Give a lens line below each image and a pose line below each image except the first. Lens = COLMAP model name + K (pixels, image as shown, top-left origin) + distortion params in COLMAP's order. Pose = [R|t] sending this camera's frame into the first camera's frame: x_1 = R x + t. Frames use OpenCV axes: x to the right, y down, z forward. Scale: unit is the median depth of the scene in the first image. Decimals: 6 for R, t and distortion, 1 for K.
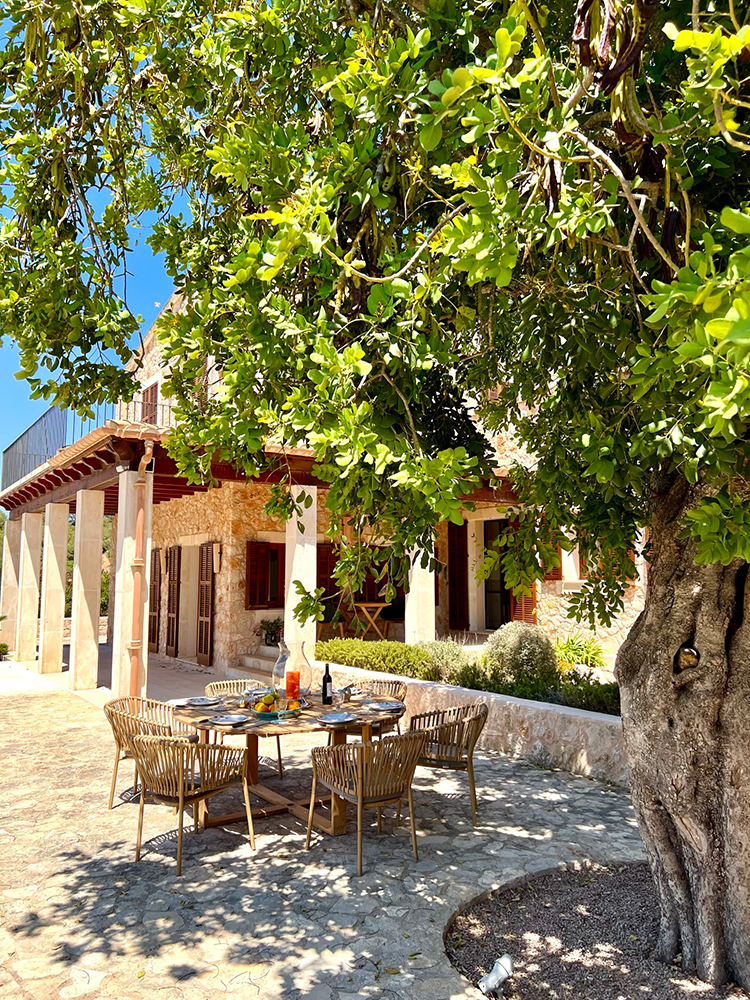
lens RADIAL K [[754.9, 0, 371.1], [0, 754.9, 492.5], [0, 0, 1]] dist [0.016459, -0.020348]
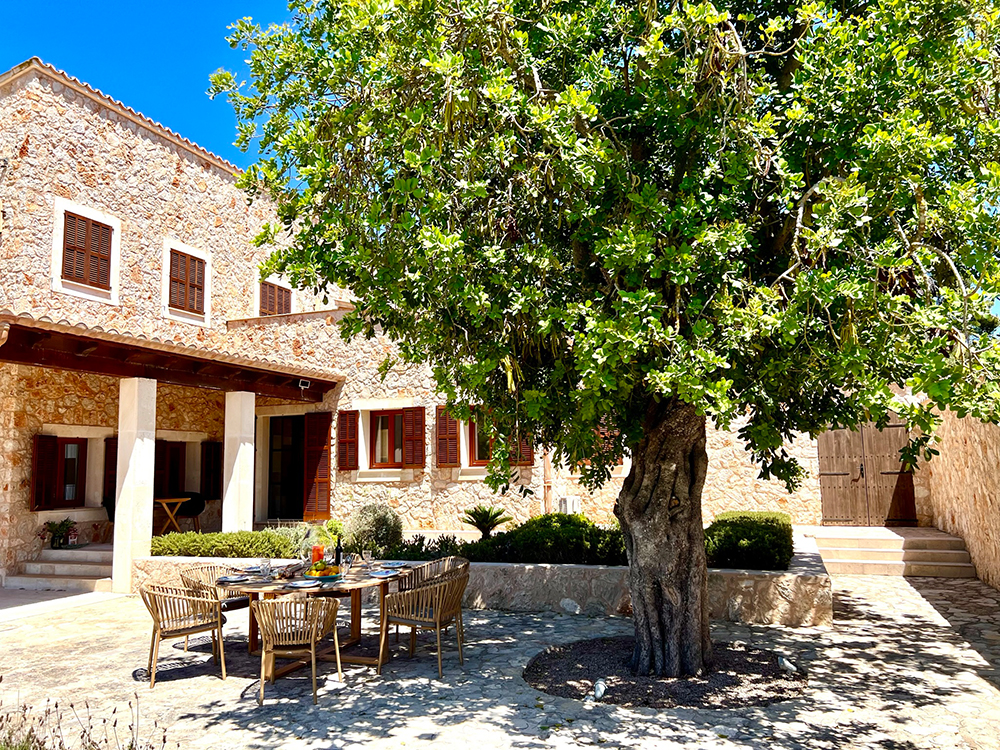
lens RADIAL K [[754.9, 0, 505.7], [0, 754.9, 379.9], [0, 0, 1]] dist [0.016459, -0.020348]
pose [[0.800495, 0.049606, 0.597283, -0.266755], [-0.044475, 0.998738, -0.023342, -0.004895], [-0.597688, -0.007879, 0.801690, -0.061900]]
